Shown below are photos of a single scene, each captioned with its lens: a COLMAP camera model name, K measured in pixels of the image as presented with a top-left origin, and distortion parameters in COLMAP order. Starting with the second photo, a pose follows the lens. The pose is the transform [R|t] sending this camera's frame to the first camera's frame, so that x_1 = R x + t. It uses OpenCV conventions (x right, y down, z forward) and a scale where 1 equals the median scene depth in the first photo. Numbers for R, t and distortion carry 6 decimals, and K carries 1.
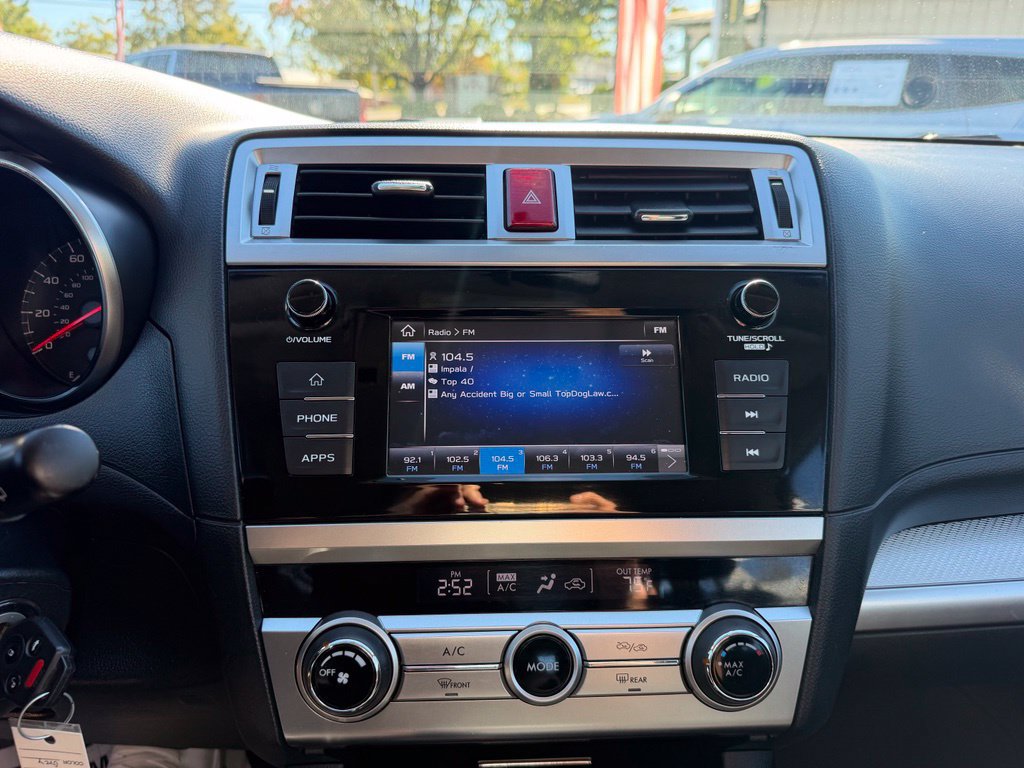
lens RADIAL K [[718.2, 0, 511.2], [0, 718.2, 386.0], [0, 0, 1]] dist [0.019693, -0.026611]
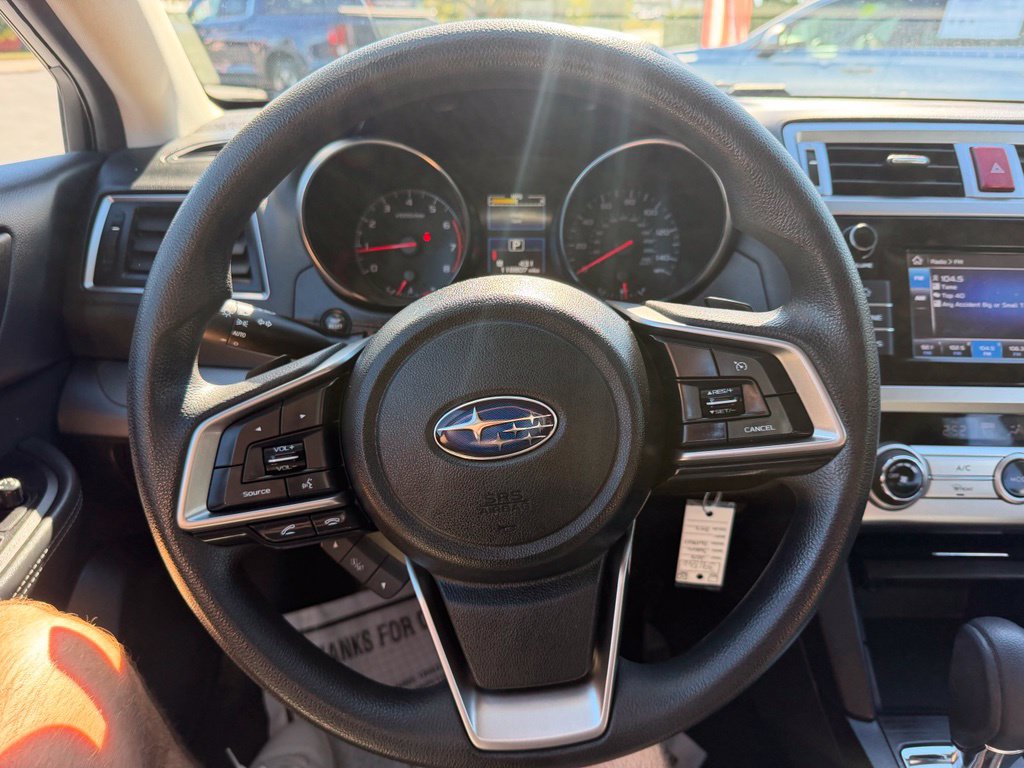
lens RADIAL K [[718.2, 0, 512.3], [0, 718.2, 383.6], [0, 0, 1]] dist [0.019693, -0.026611]
pose [[0.997857, 0.024266, -0.060773, -0.883152], [-0.019090, 0.996253, 0.084349, 0.066150], [0.062592, -0.083008, 0.994581, -0.548443]]
